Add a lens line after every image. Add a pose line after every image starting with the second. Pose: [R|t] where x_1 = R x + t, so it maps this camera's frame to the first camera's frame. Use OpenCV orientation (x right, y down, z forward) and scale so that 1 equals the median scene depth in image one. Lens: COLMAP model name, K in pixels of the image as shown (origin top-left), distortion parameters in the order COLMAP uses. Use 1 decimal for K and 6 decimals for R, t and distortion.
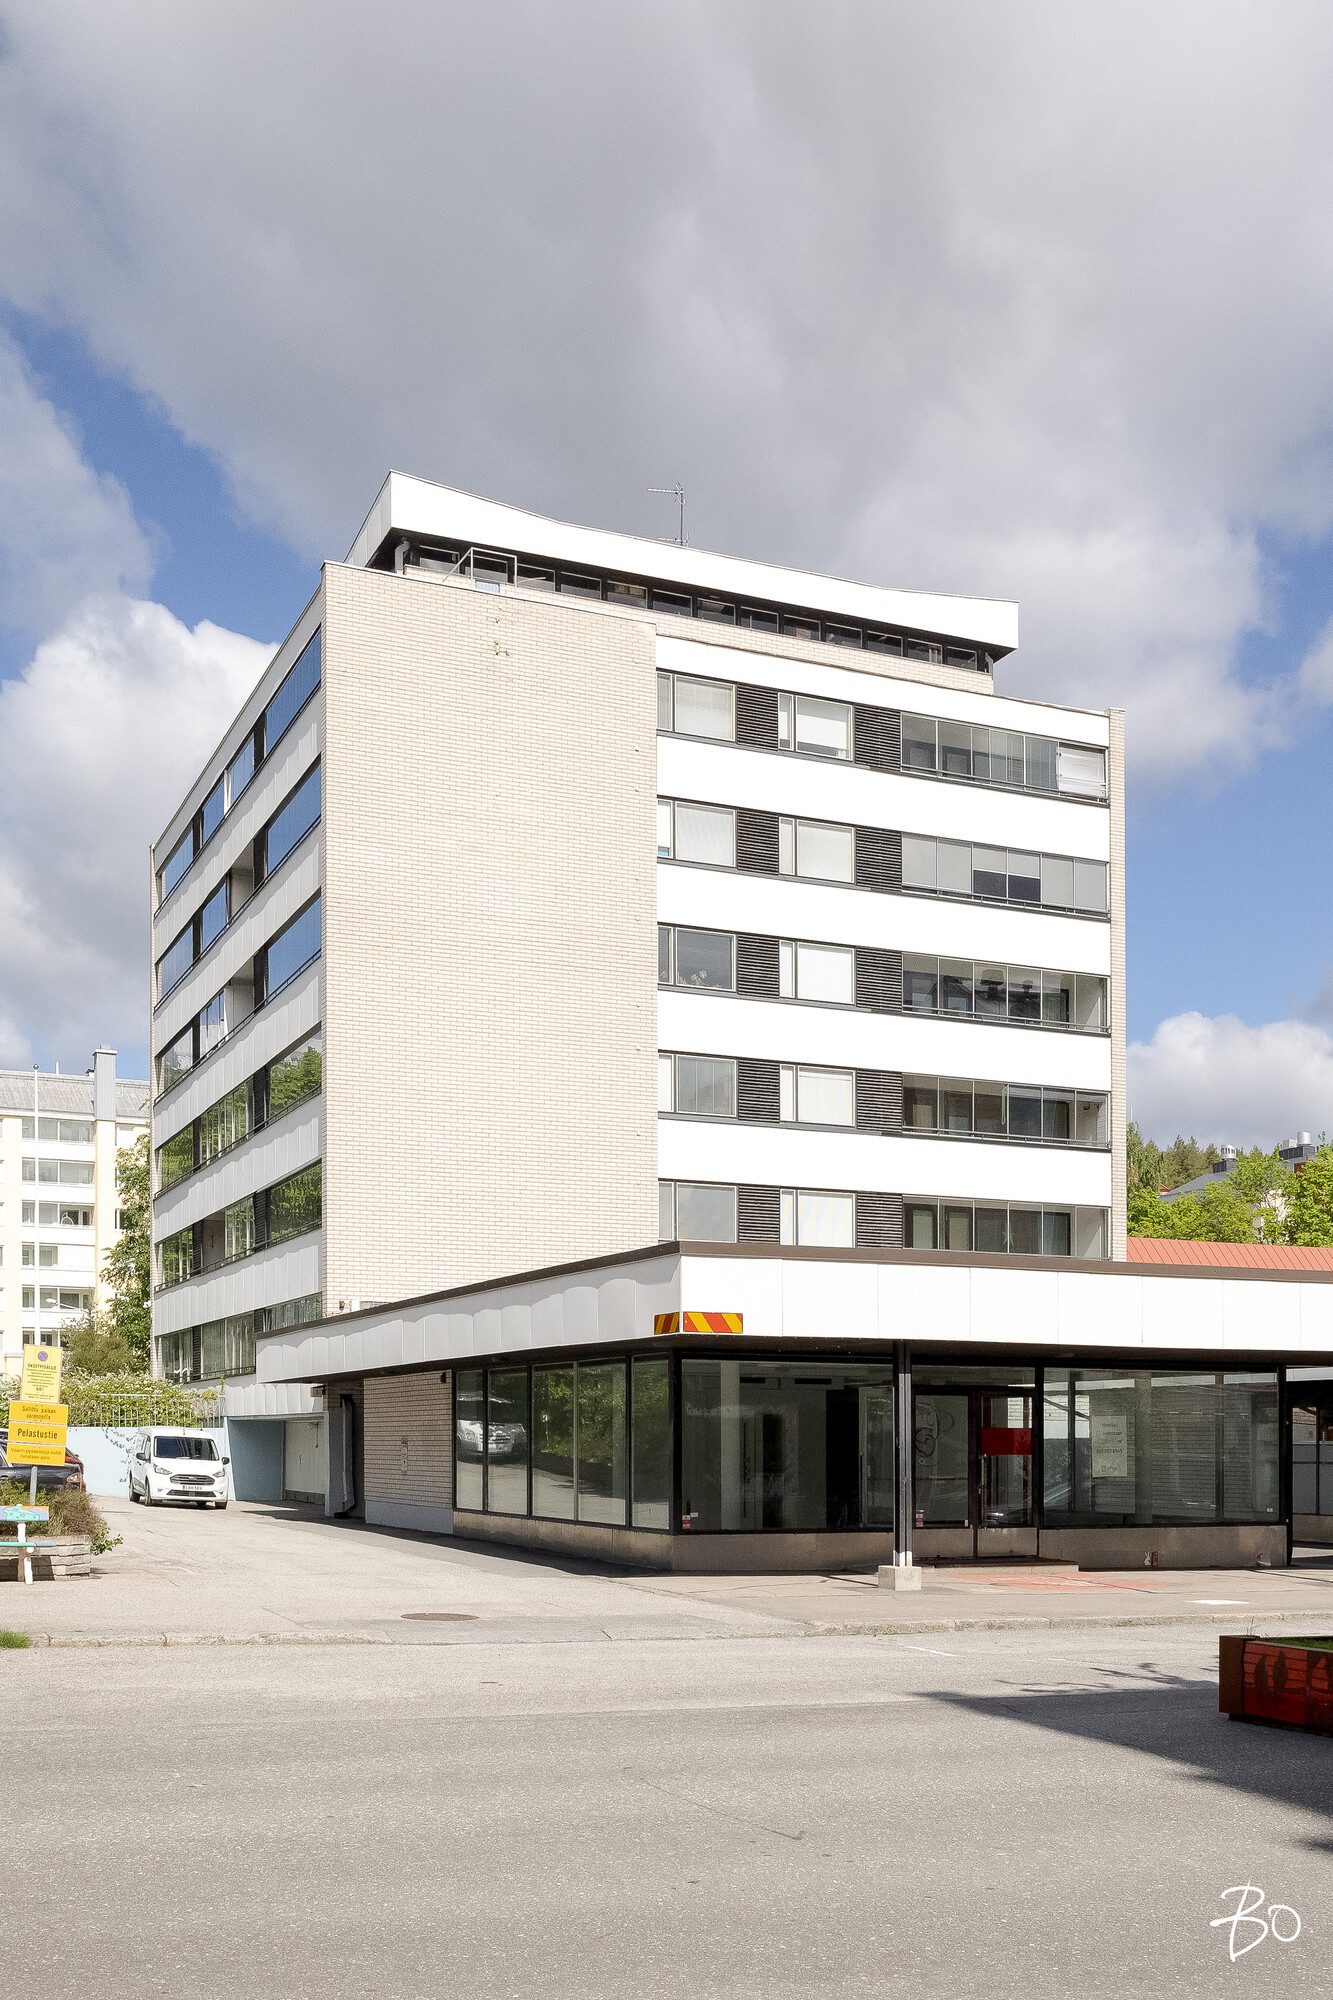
lens RADIAL K [[1888.8, 0, 666.5], [0, 1888.8, 1000.0], [0, 0, 1]] dist [-0.001530, -0.001350]
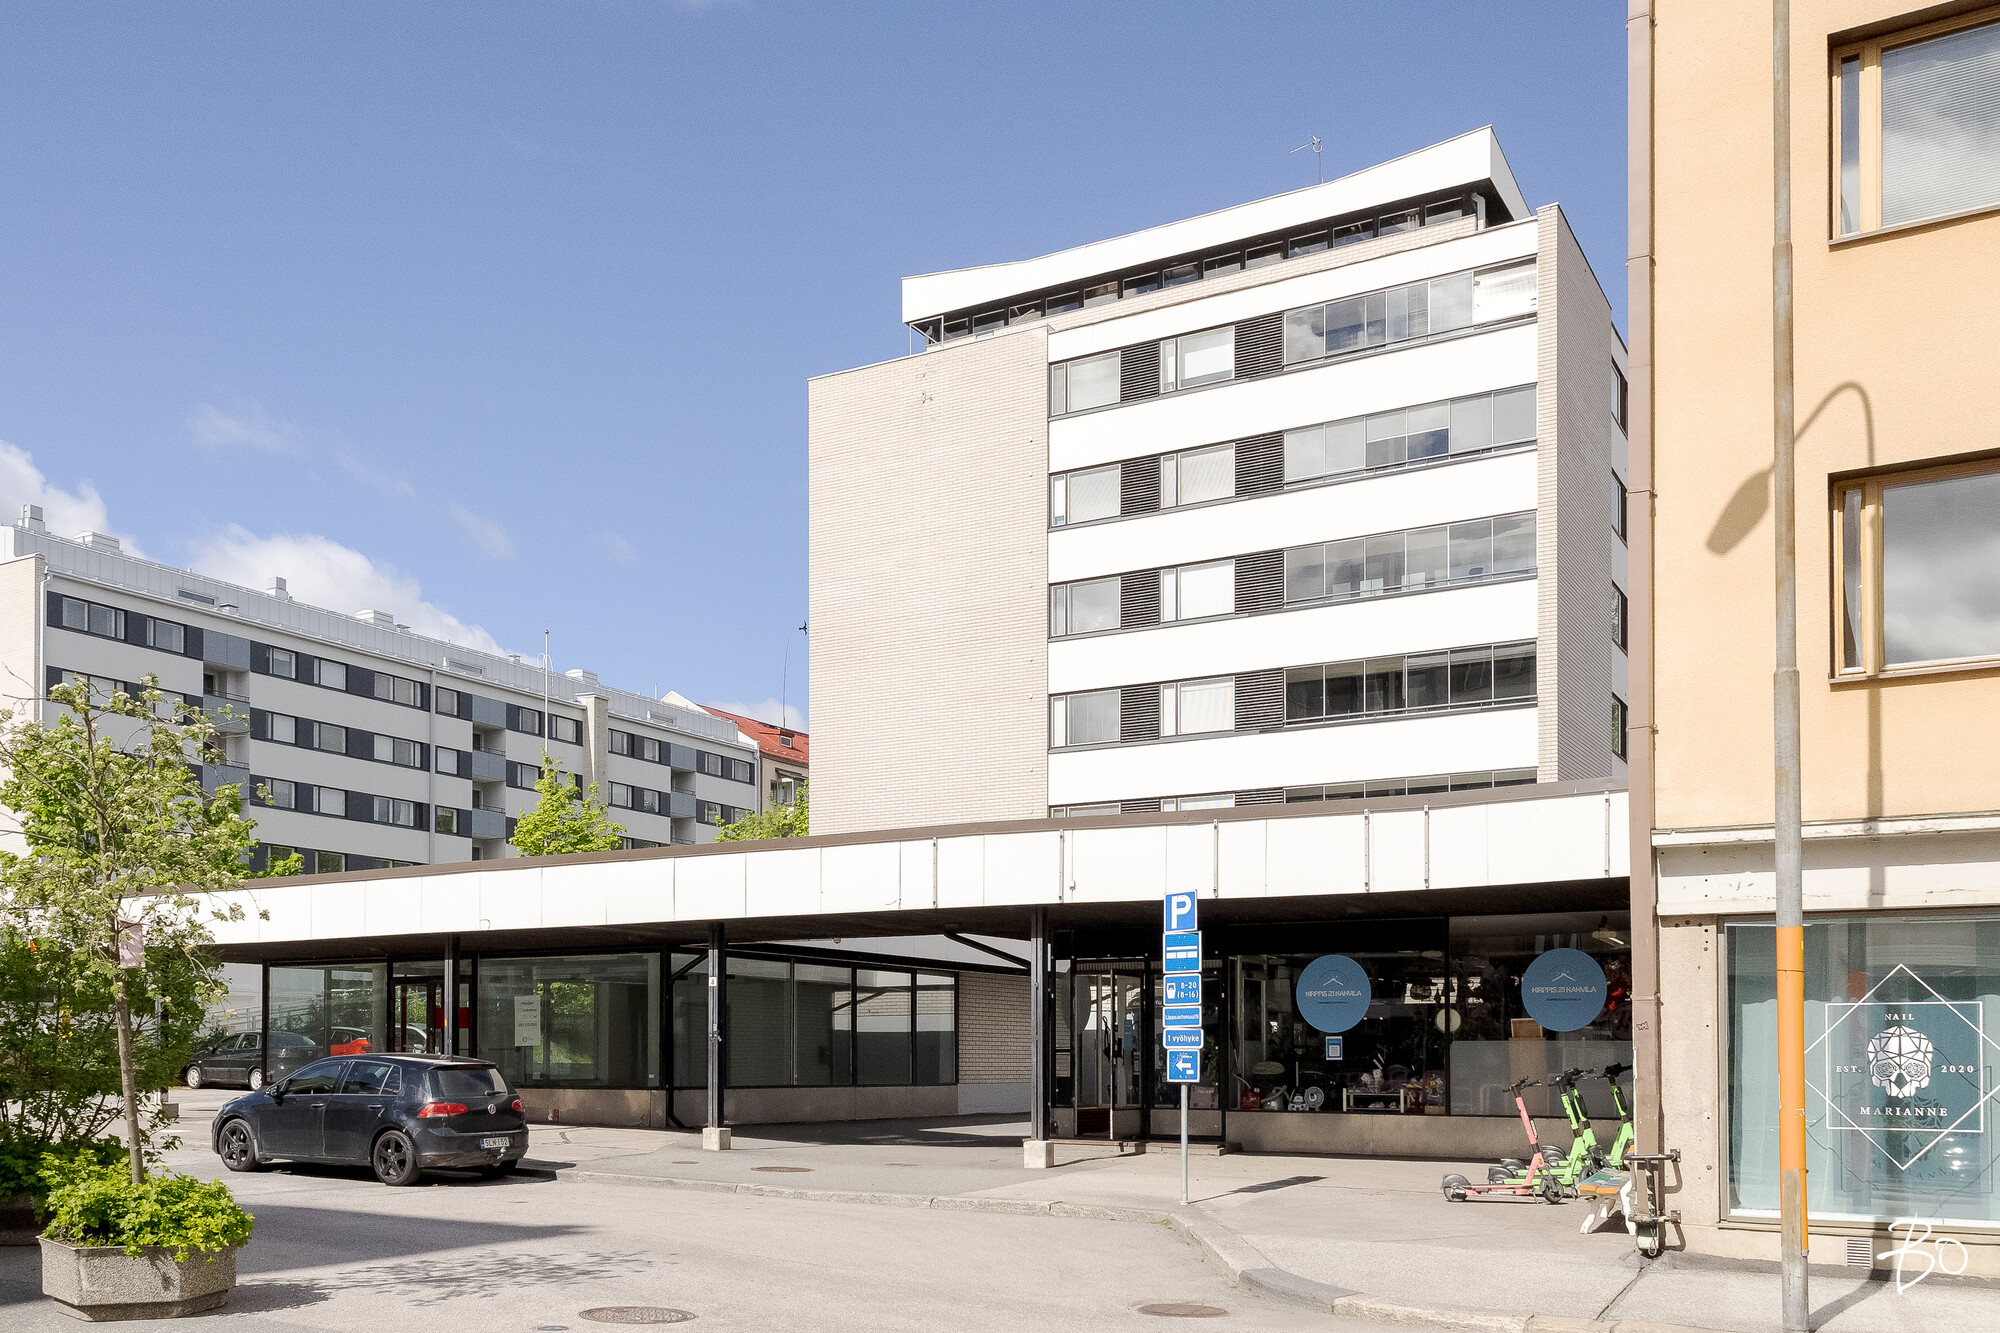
lens RADIAL K [[1702.0, 0, 1000.0], [0, 1702.0, 666.5], [0, 0, 1]] dist [0.002081, 0.000249]
pose [[0.593940, -0.180448, -0.784011, 0.747703], [0.183295, 0.979243, -0.086524, 0.088485], [0.783351, -0.092316, 0.614687, 0.317632]]
